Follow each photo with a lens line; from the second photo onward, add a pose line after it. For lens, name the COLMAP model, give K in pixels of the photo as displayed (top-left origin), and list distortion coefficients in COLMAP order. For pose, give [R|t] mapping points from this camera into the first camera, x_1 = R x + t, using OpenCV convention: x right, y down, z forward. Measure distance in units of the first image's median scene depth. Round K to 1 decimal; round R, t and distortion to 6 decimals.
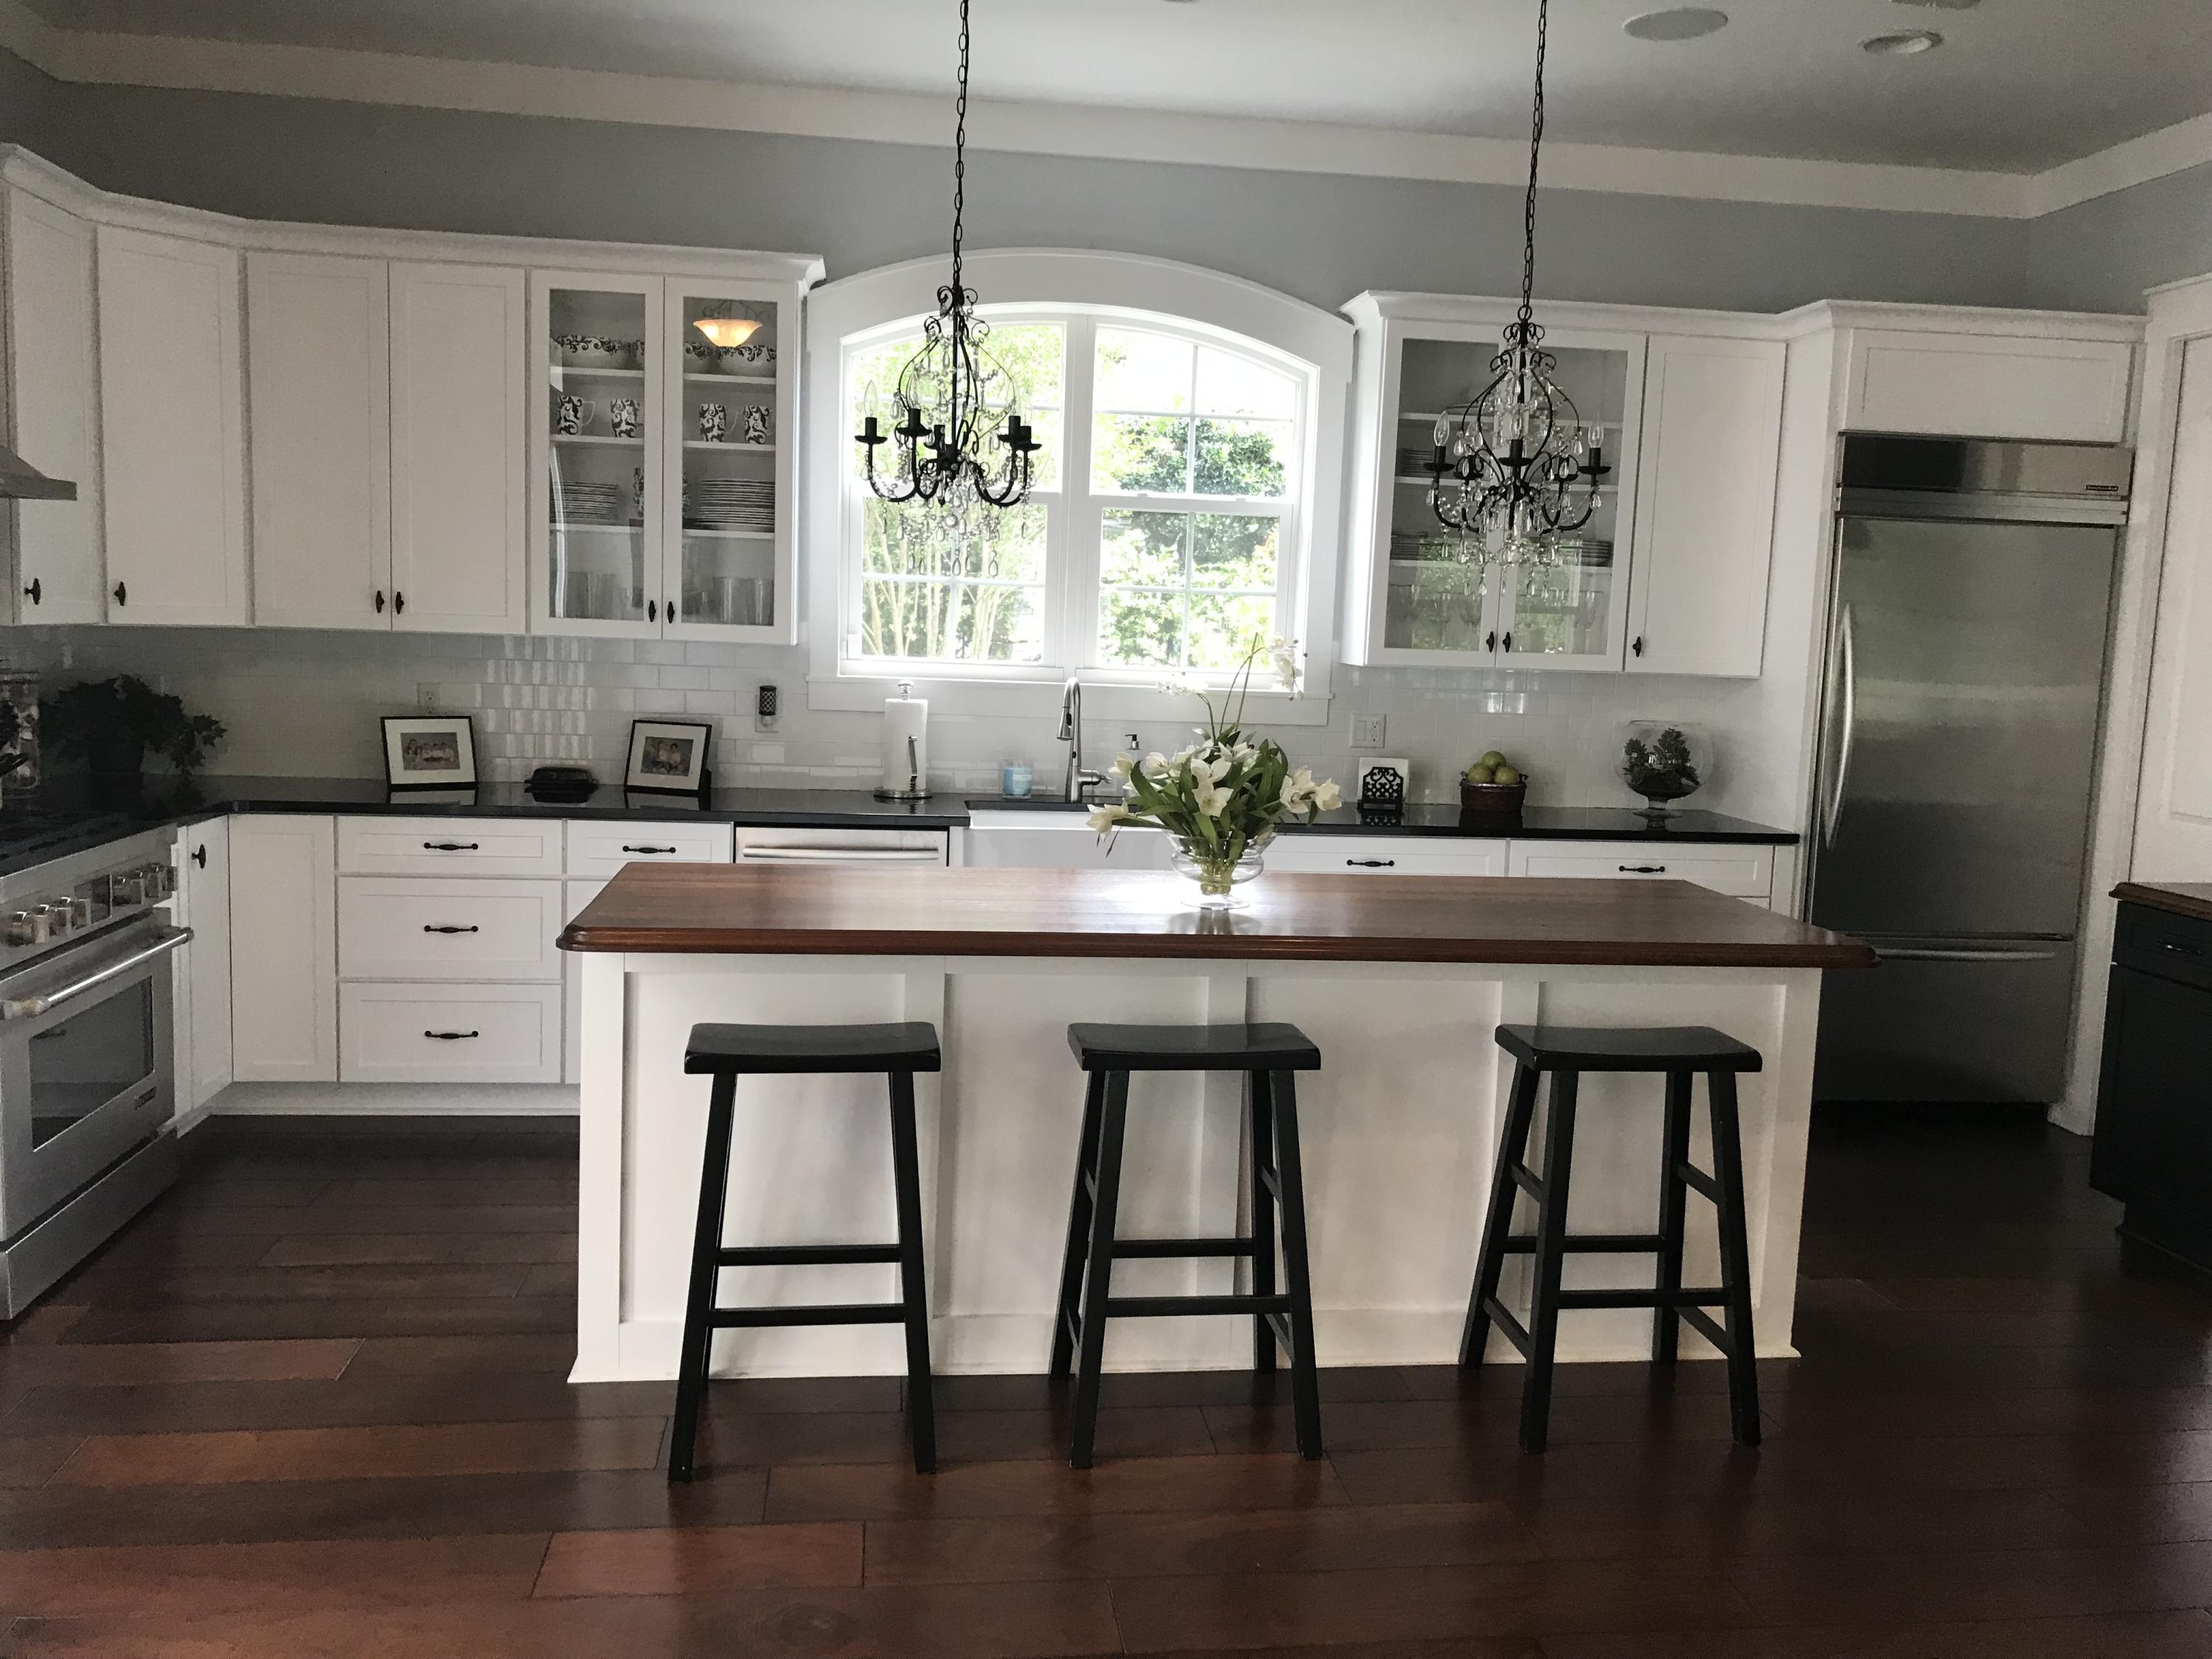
lens RADIAL K [[1815.9, 0, 1131.5], [0, 1815.9, 888.2], [0, 0, 1]] dist [0.016733, -0.011457]
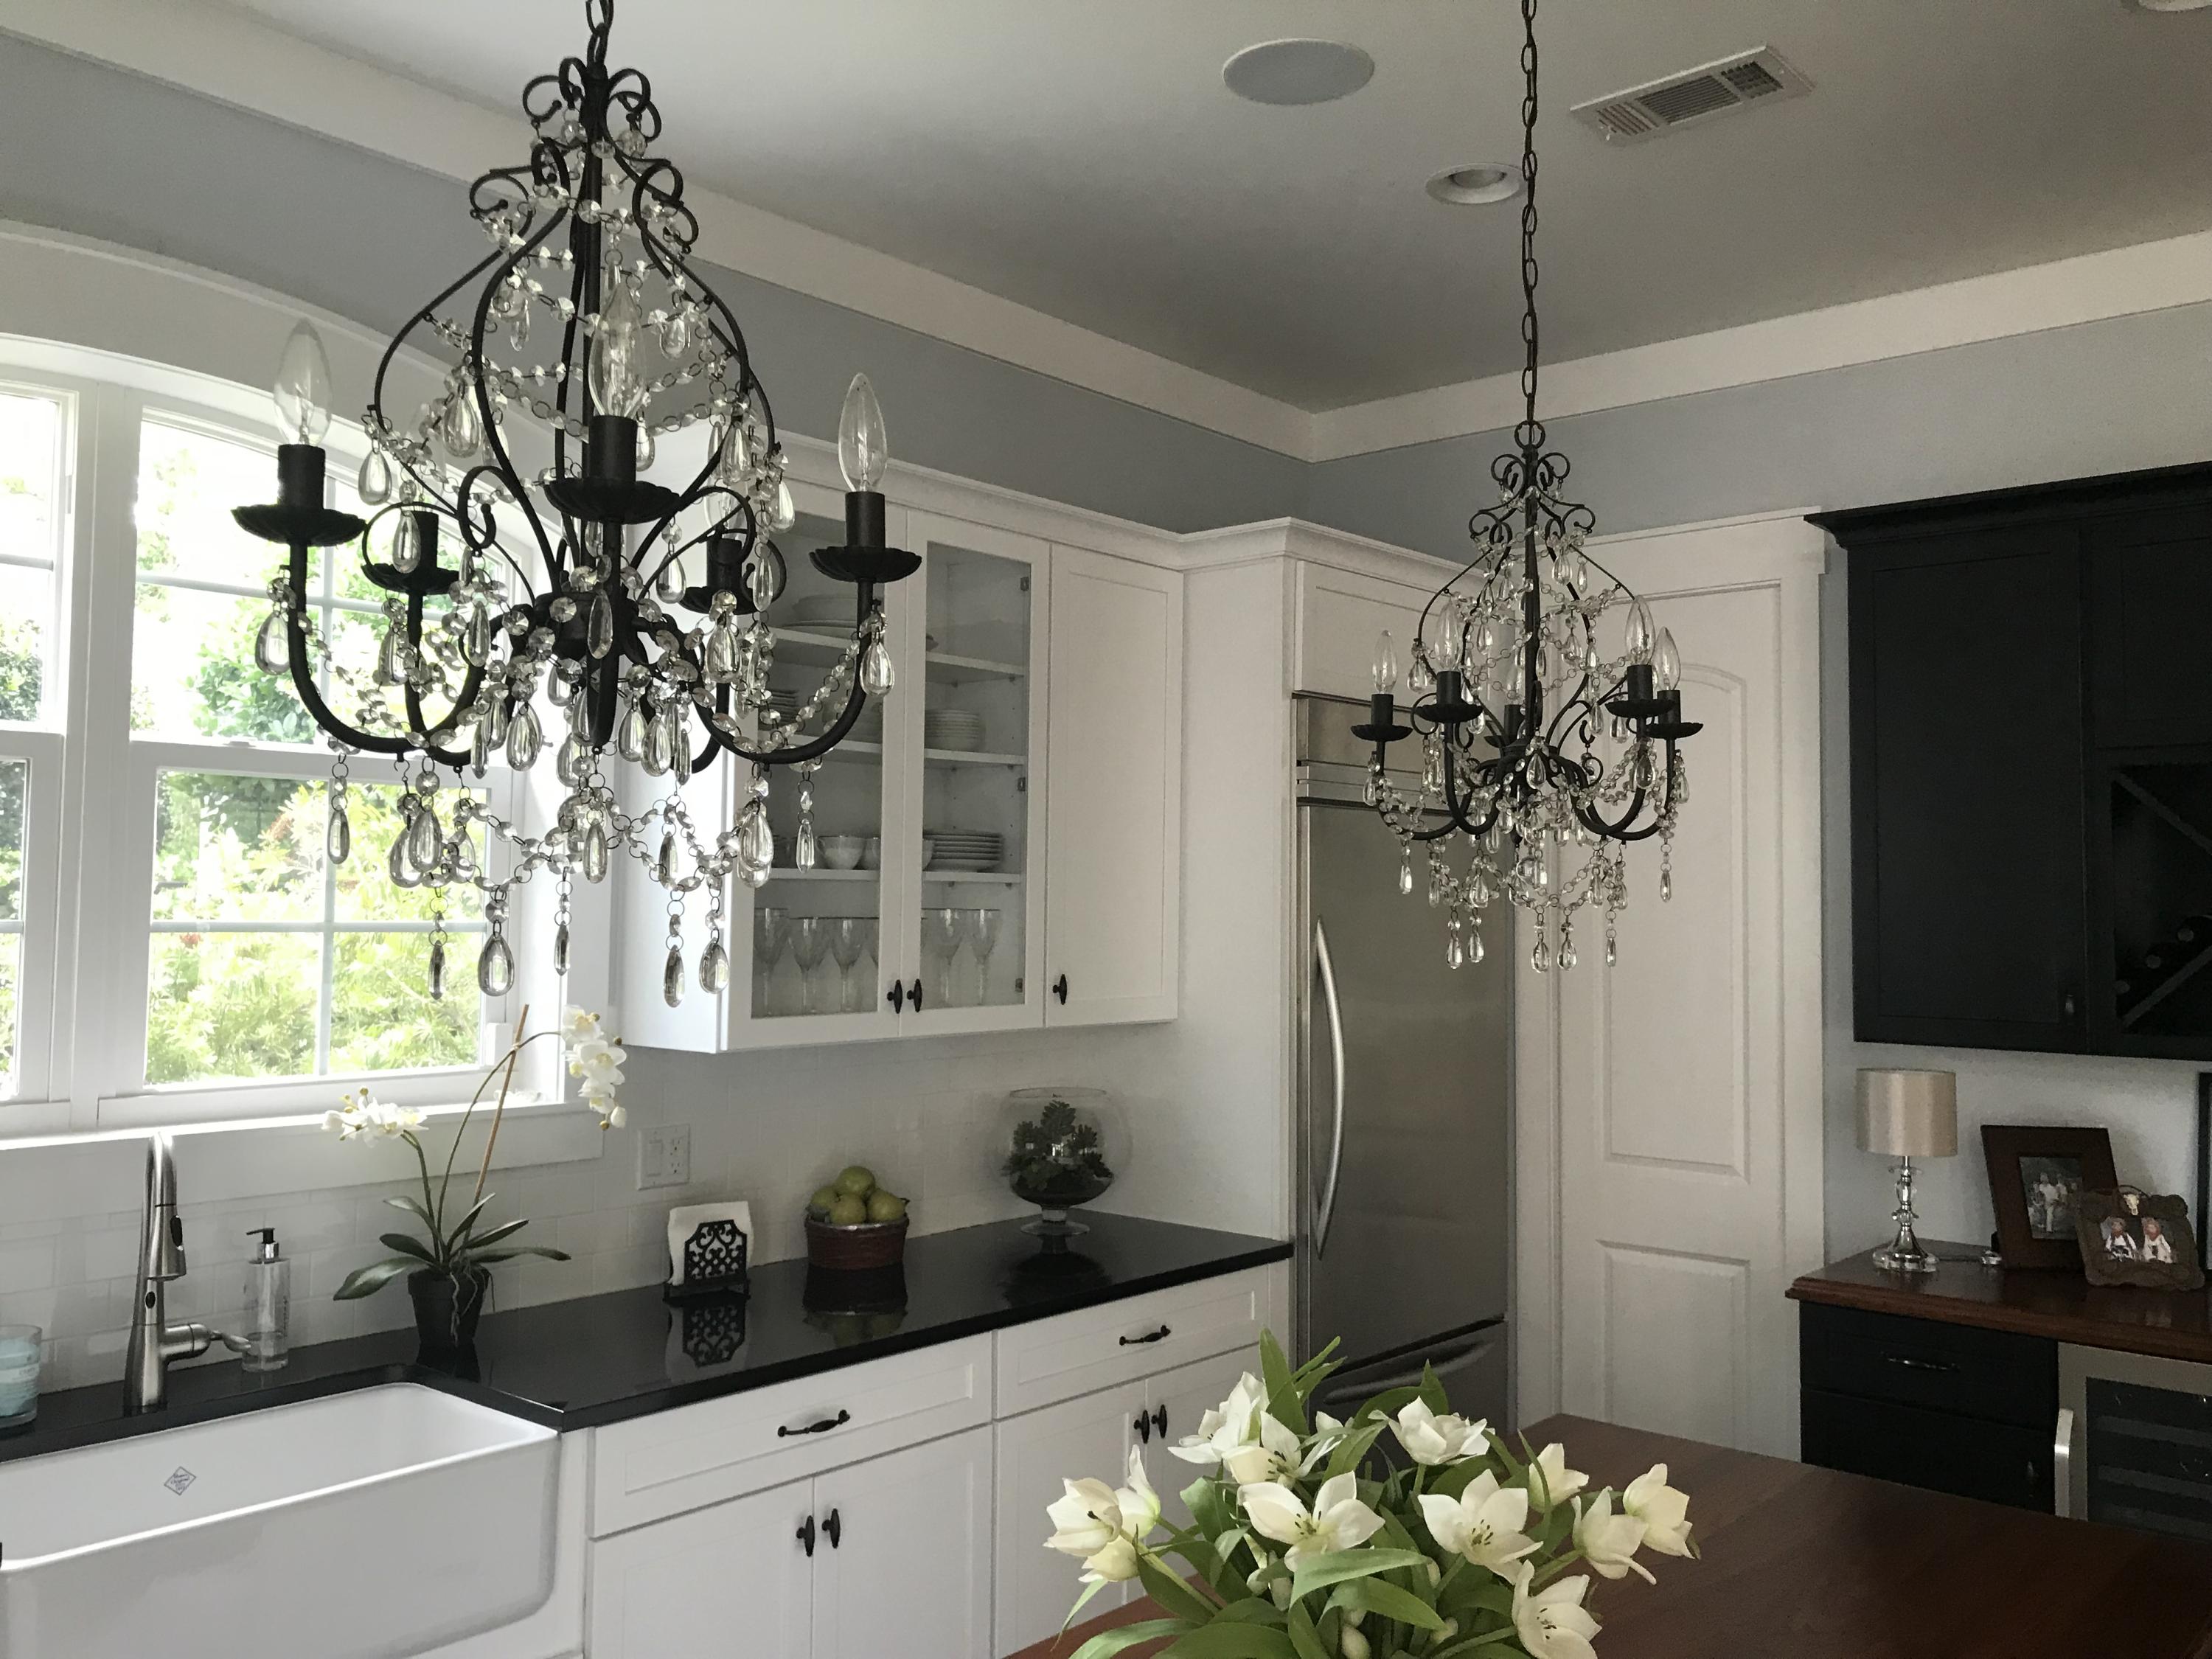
lens RADIAL K [[1815.9, 0, 1093.9], [0, 1815.9, 835.3], [0, 0, 1]] dist [0.016733, -0.011457]
pose [[0.754775, -0.002730, 0.655978, -0.153988], [0.114596, 0.985163, -0.127755, -0.103330], [-0.645897, 0.171599, 0.743889, 0.490081]]
